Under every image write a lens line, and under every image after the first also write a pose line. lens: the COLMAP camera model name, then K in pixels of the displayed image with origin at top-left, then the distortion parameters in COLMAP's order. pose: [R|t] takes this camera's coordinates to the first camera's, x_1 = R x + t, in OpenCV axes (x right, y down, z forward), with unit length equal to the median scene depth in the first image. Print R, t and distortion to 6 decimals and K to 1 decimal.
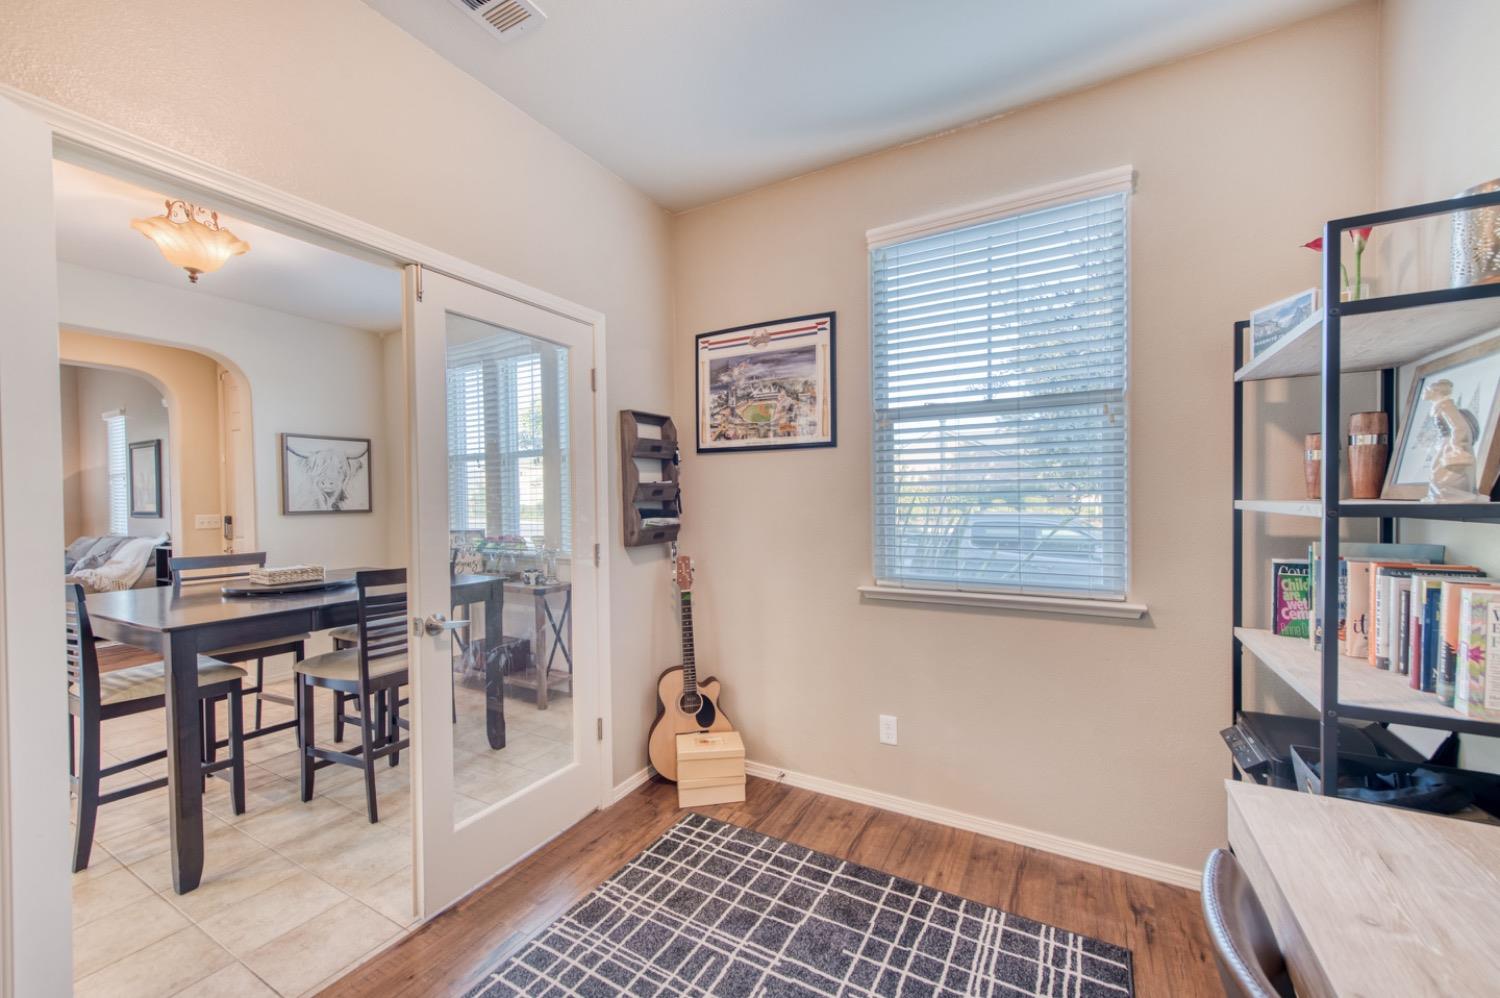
lens RADIAL K [[586.5, 0, 752.6], [0, 586.5, 505.0], [0, 0, 1]] dist [0.005881, -0.000735]
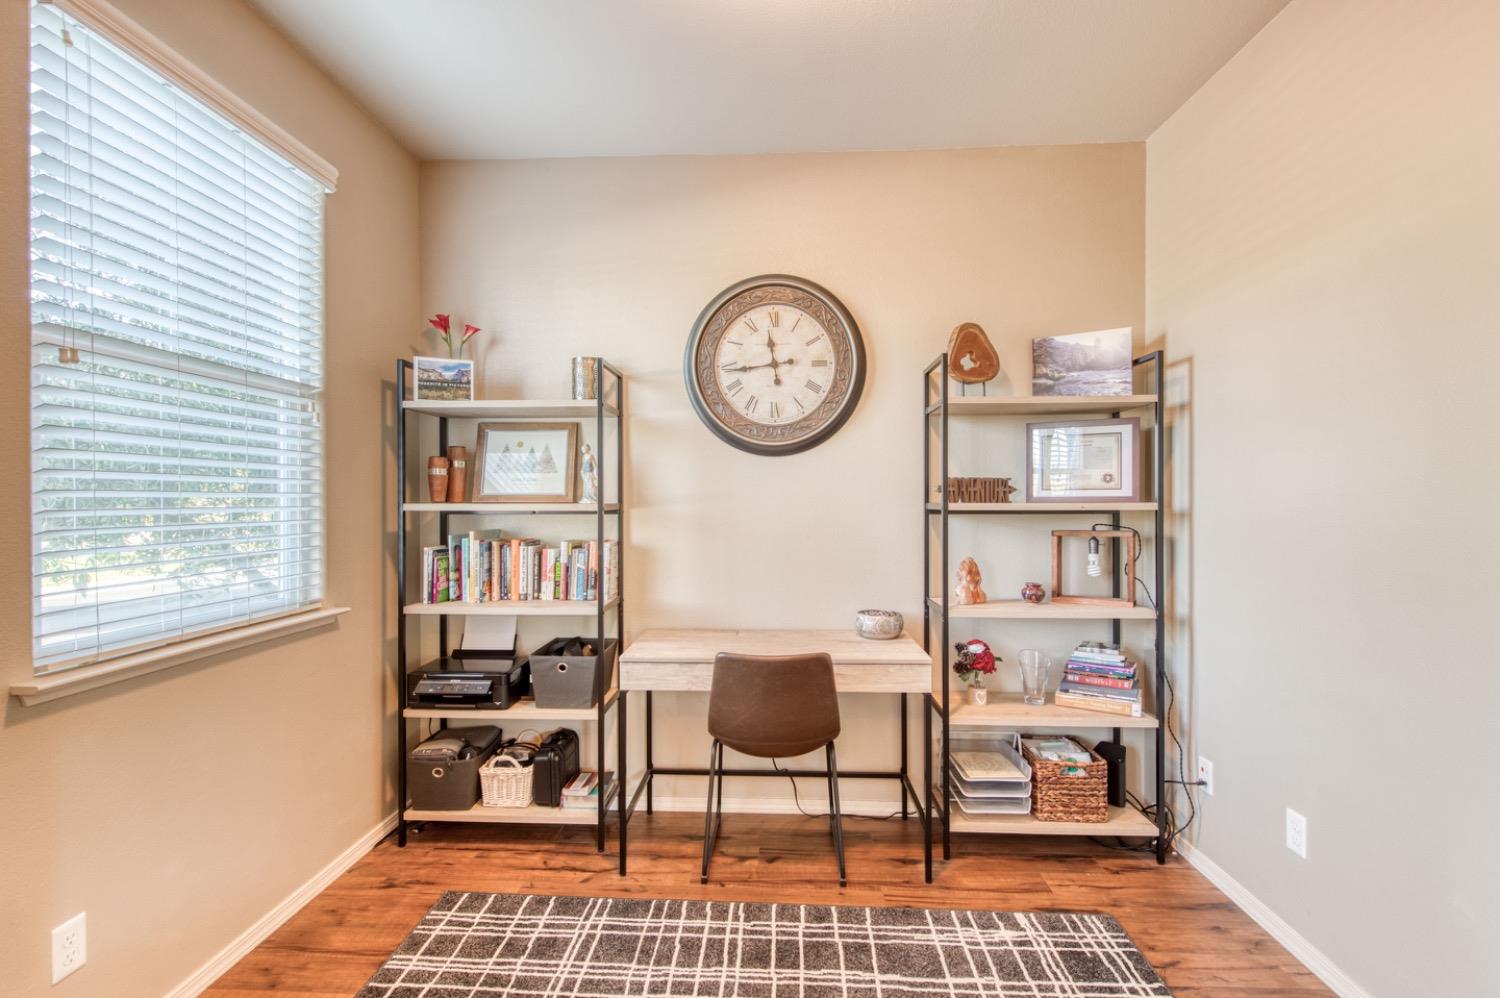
lens RADIAL K [[681.5, 0, 745.8], [0, 681.5, 503.4], [0, 0, 1]] dist [0.000278, 0.000224]
pose [[-0.443833, 0.011206, 0.896039, -0.684242], [0.027765, 0.999614, 0.001251, 0.014784], [-0.895679, 0.025434, -0.443973, 0.877754]]
